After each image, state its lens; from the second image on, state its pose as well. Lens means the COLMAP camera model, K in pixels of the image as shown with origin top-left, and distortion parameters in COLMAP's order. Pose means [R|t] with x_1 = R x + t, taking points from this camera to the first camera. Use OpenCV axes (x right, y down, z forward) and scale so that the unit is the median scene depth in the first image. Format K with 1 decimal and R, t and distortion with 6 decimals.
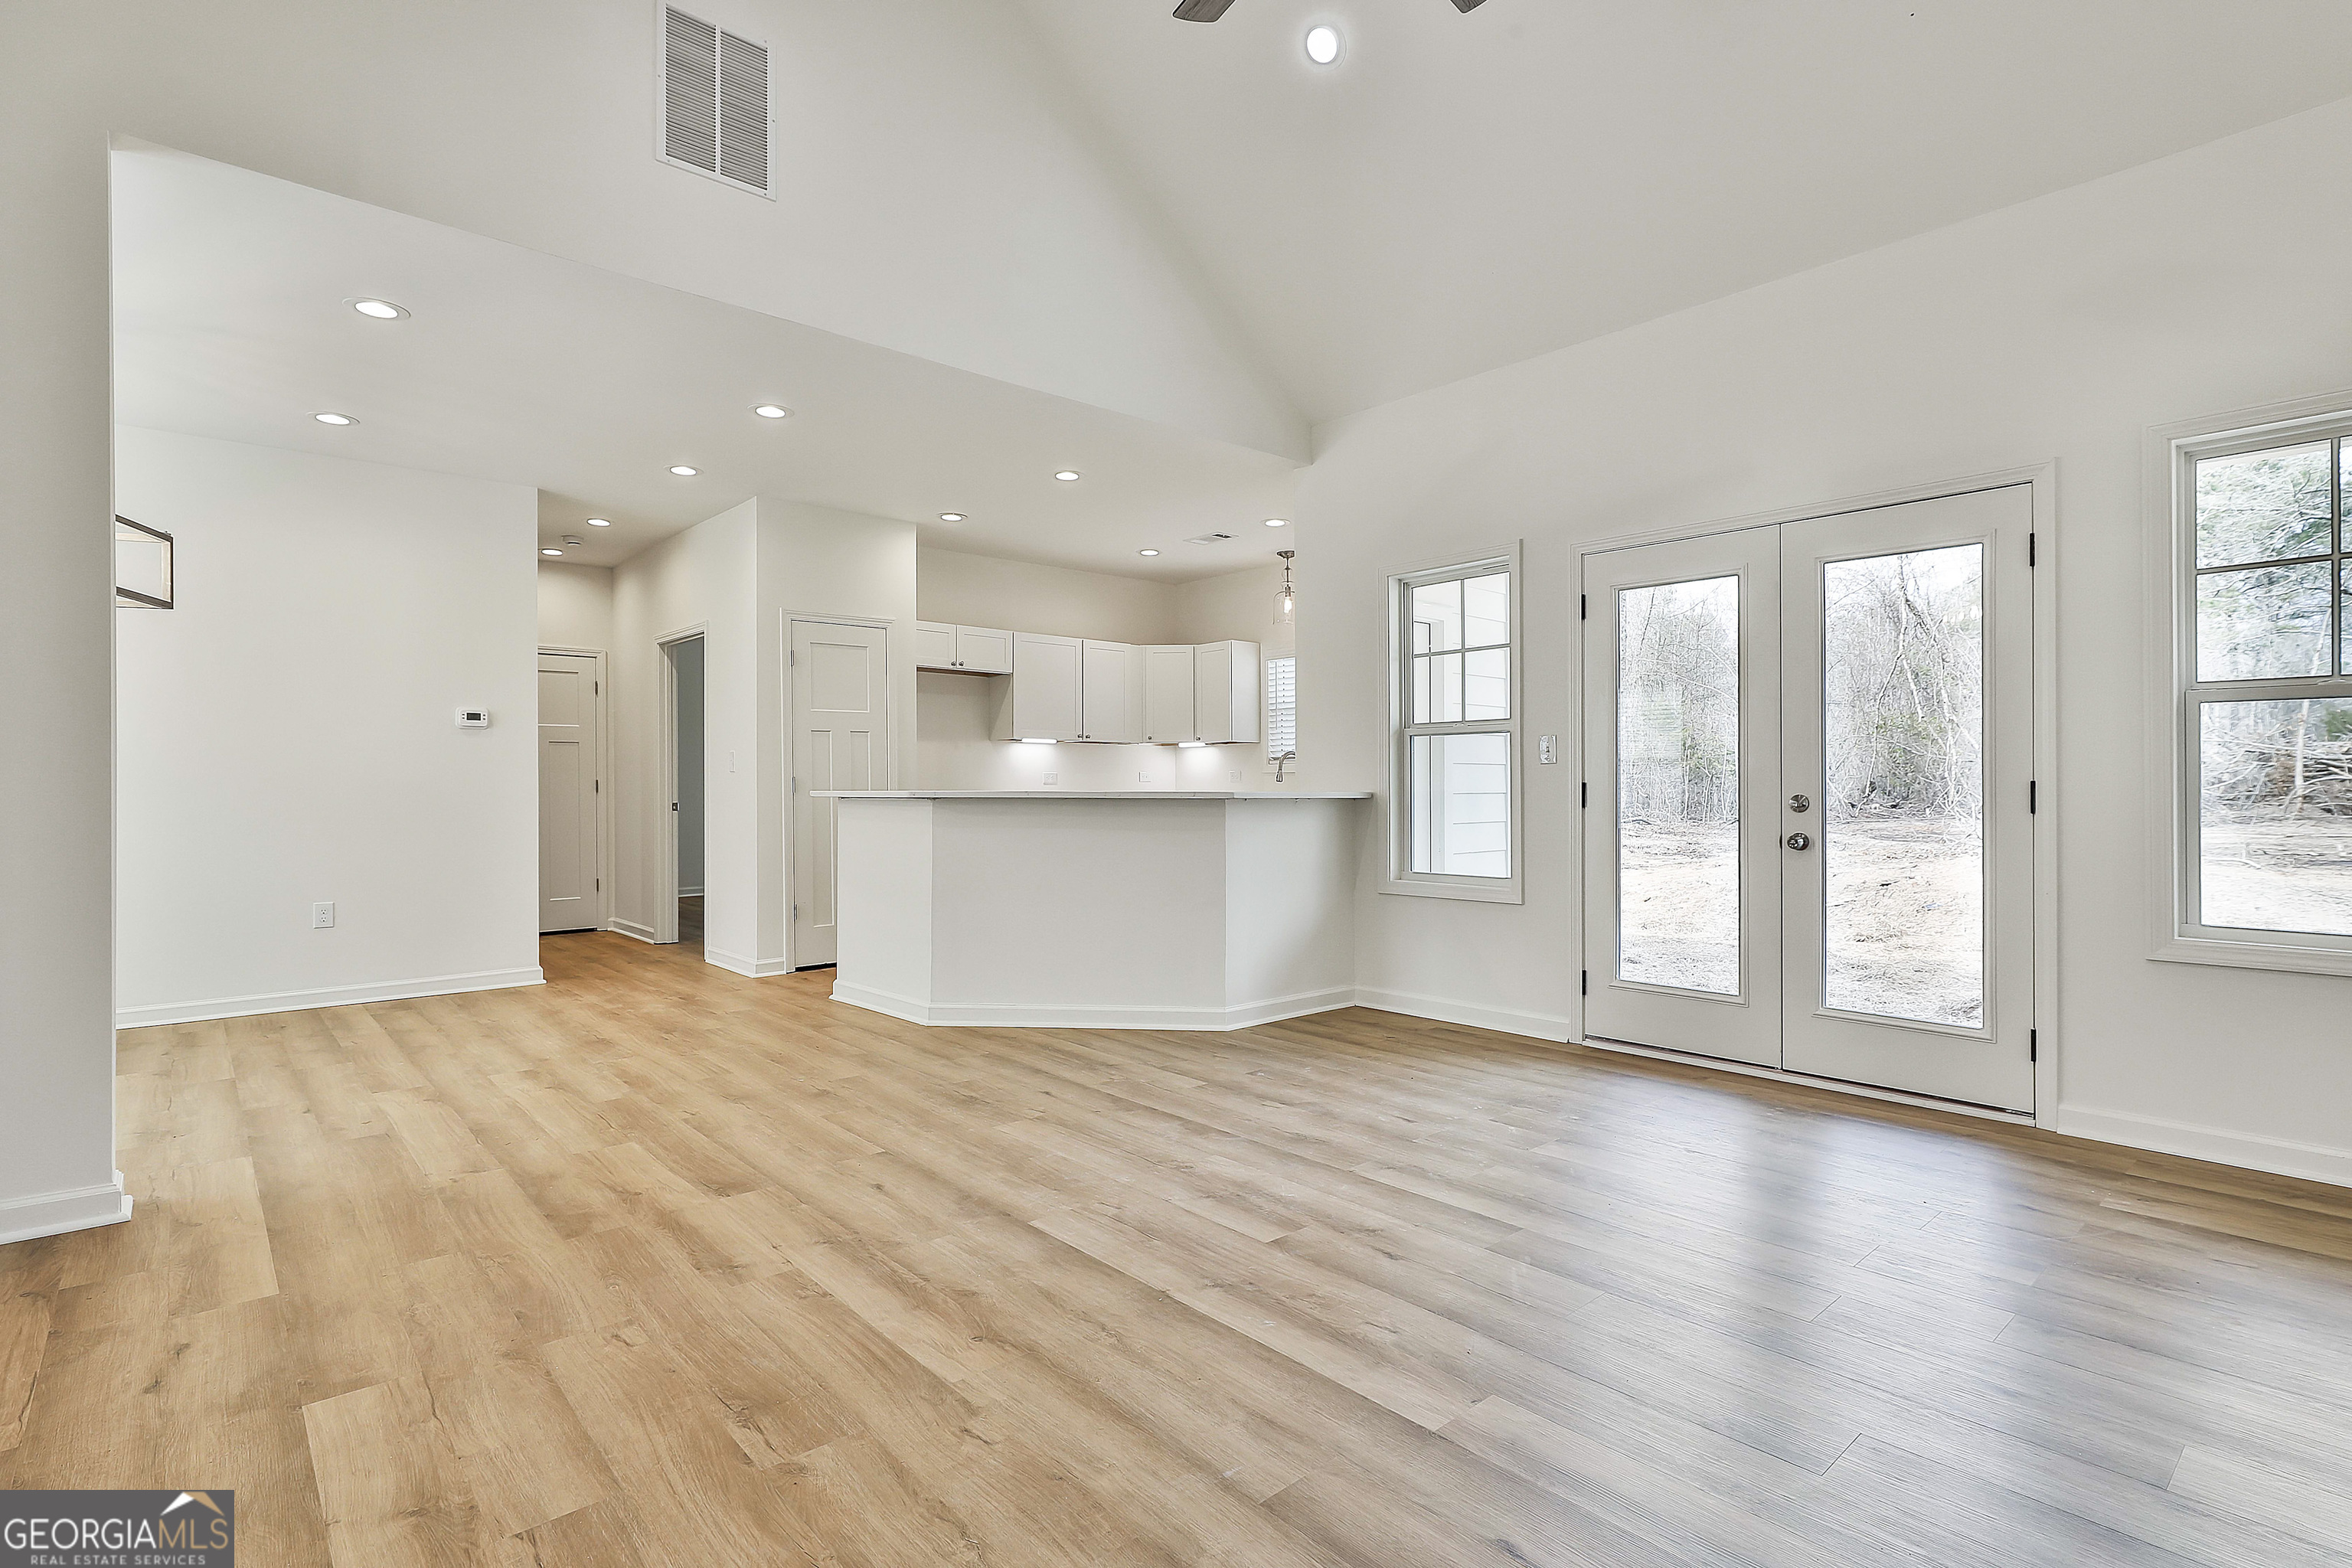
lens RADIAL K [[1132.0, 0, 1178.1], [0, 1132.0, 782.4], [0, 0, 1]] dist [-0.002013, 0.001888]
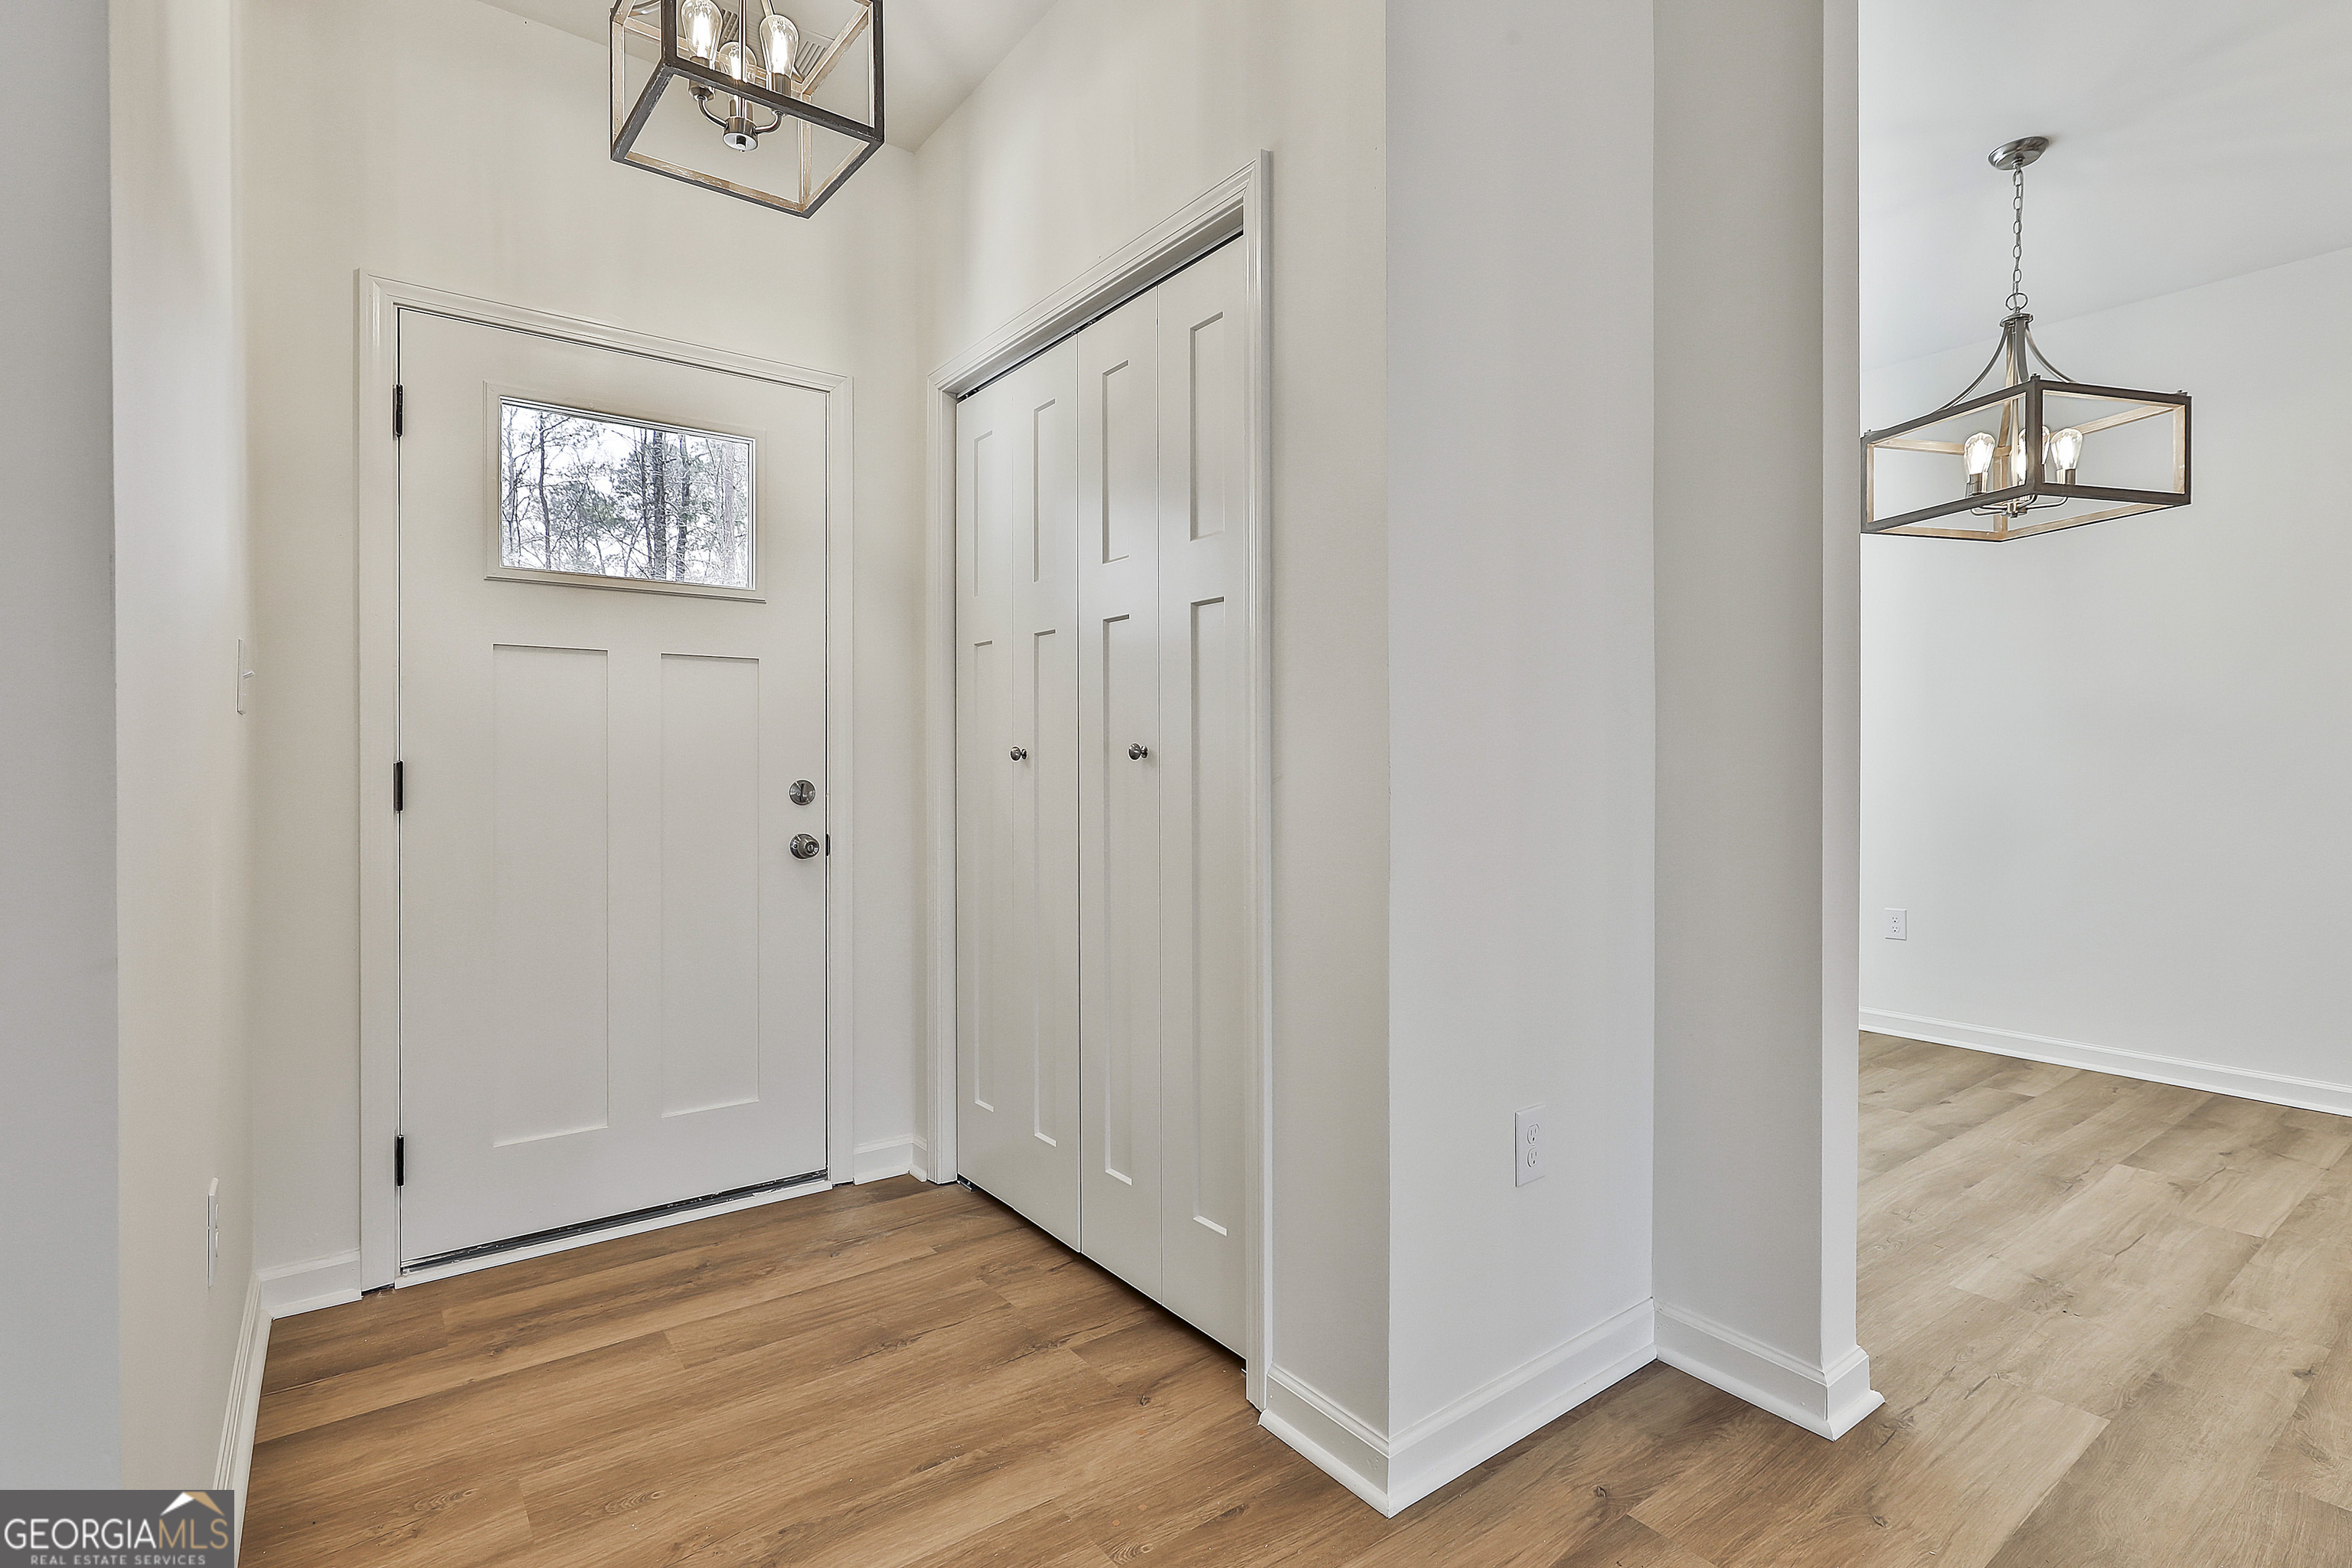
lens RADIAL K [[1118.0, 0, 1175.8], [0, 1118.0, 773.0], [0, 0, 1]] dist [0.000121, 0.001083]
pose [[-0.081056, 0.008831, -0.996670, -0.238767], [-0.000897, 0.999960, 0.008933, 0.001352], [0.996709, 0.001618, -0.081045, 0.611502]]
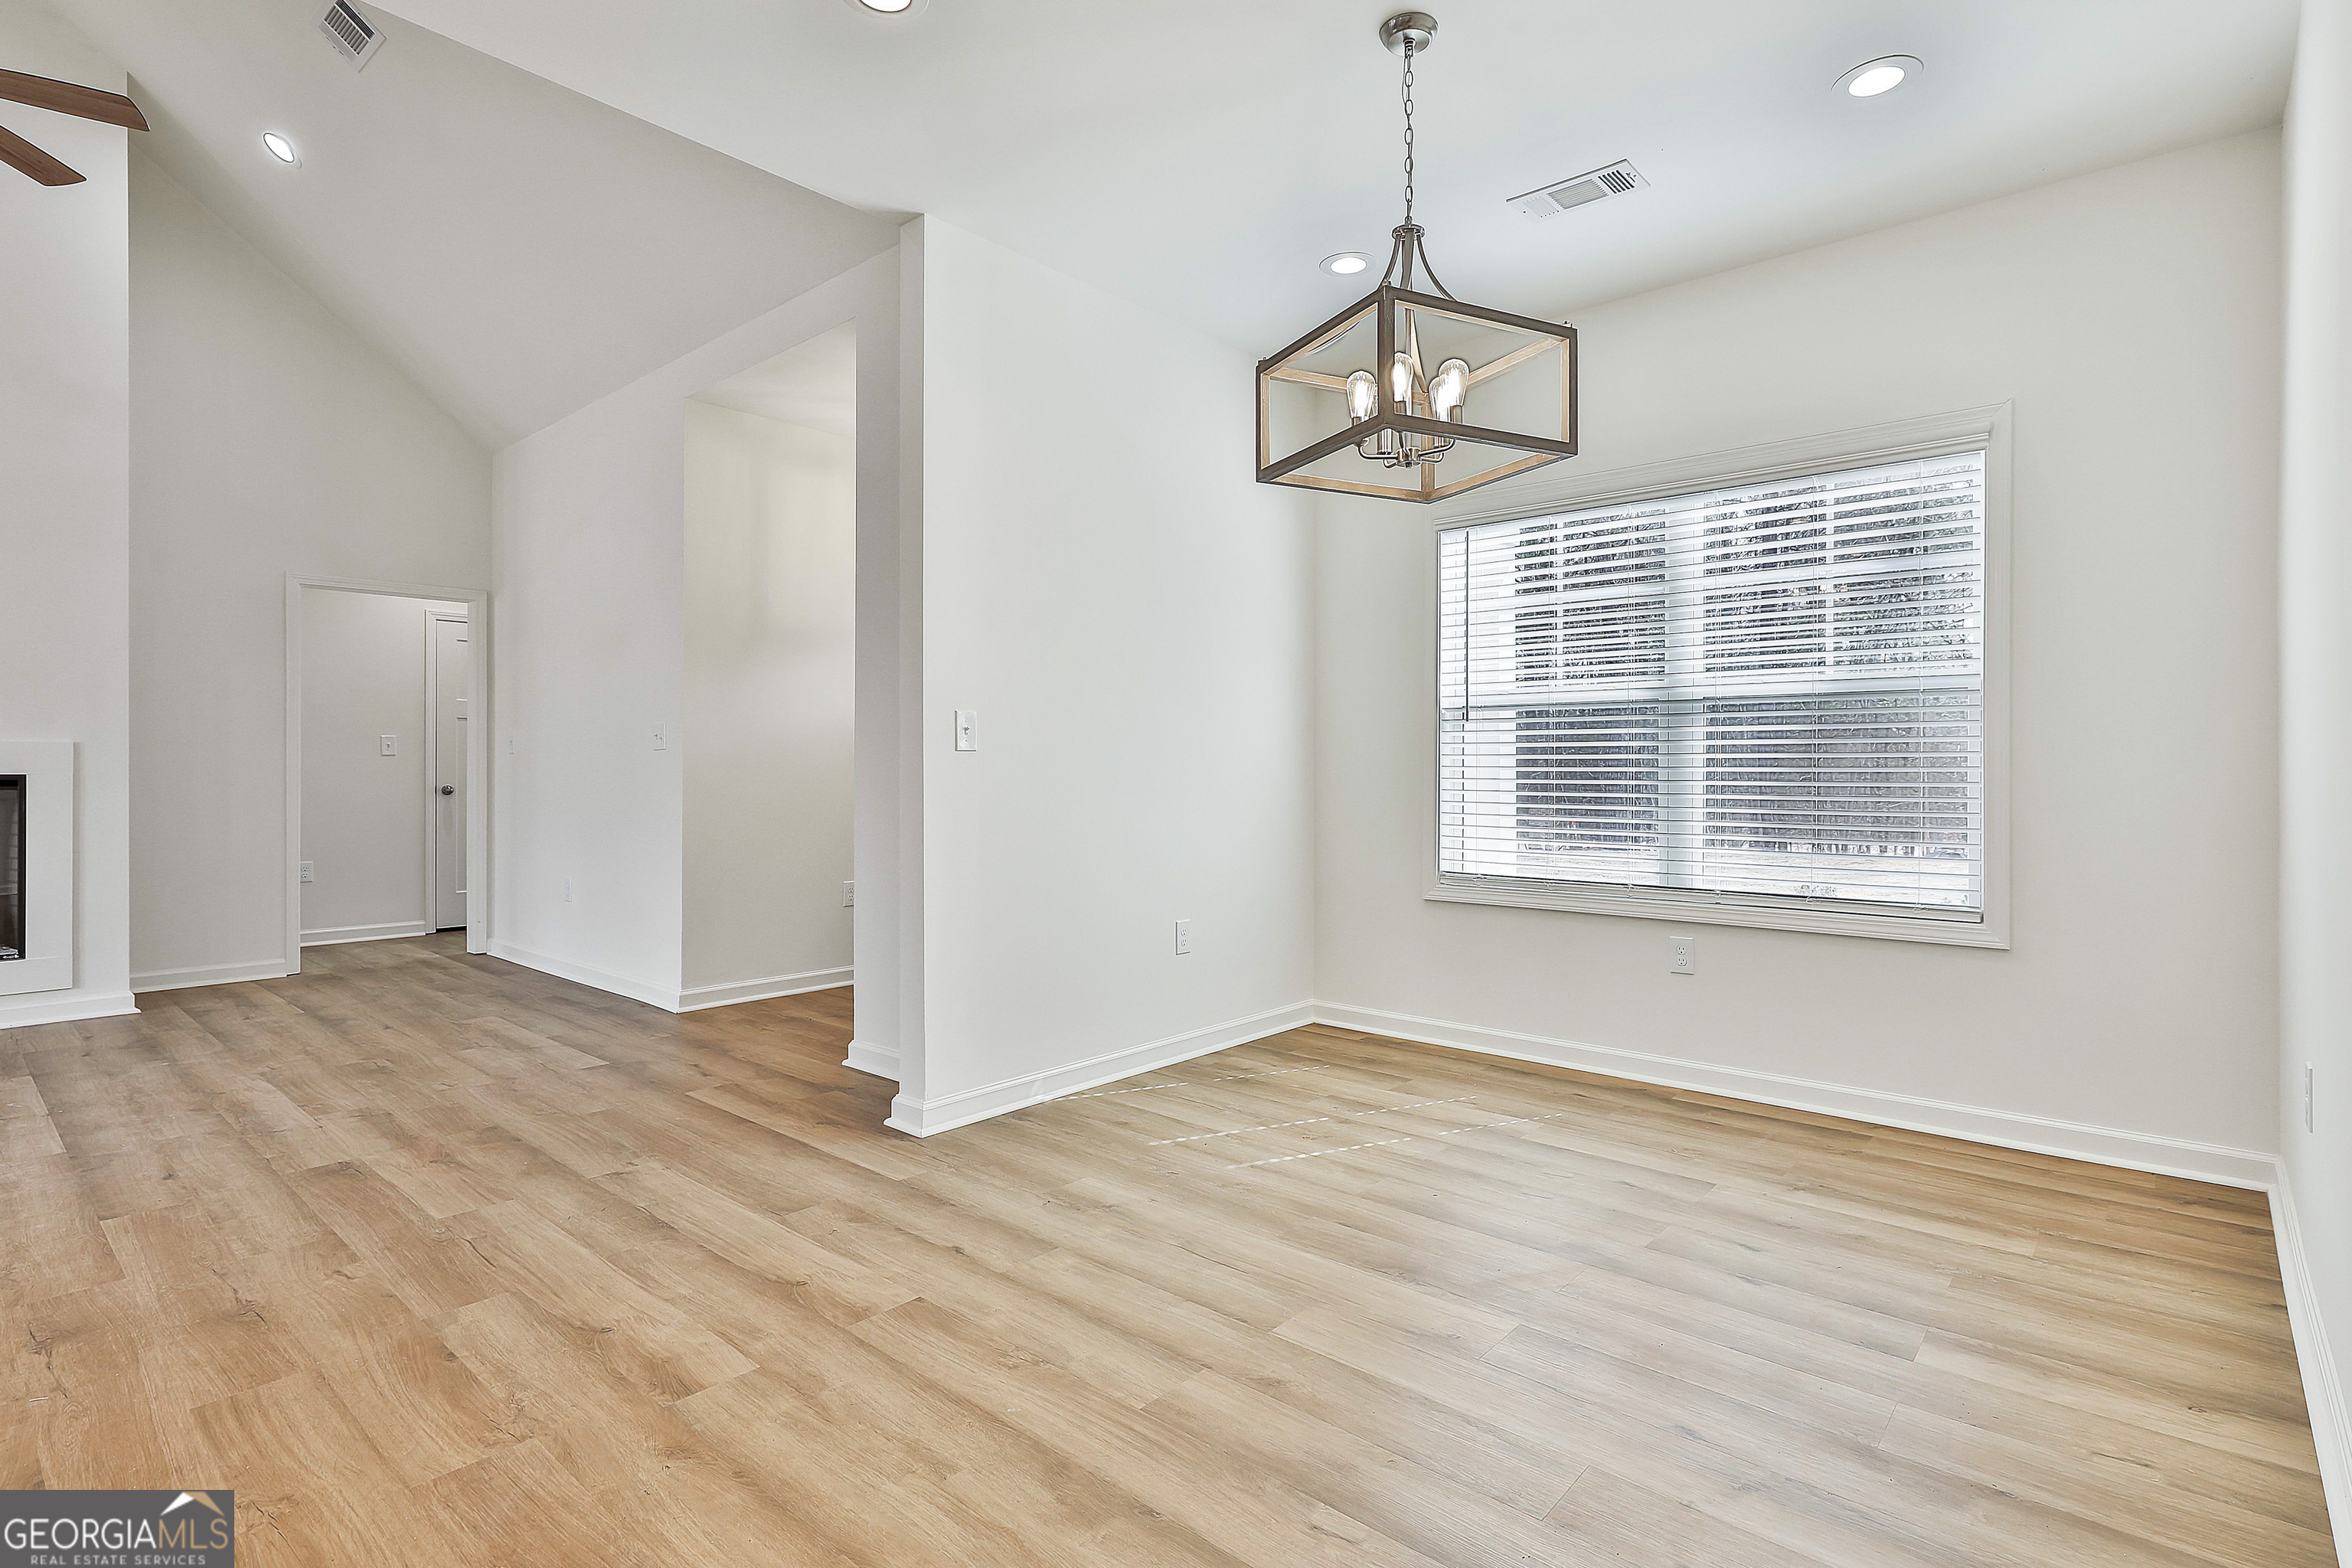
lens RADIAL K [[1141.9, 0, 1184.7], [0, 1141.9, 758.3], [0, 0, 1]] dist [0.001384, 0.001427]
pose [[-0.992149, 0.002471, -0.125037, -0.985993], [0.003578, 0.999956, -0.008626, 0.005472], [0.125010, -0.009005, -0.992115, 2.037824]]
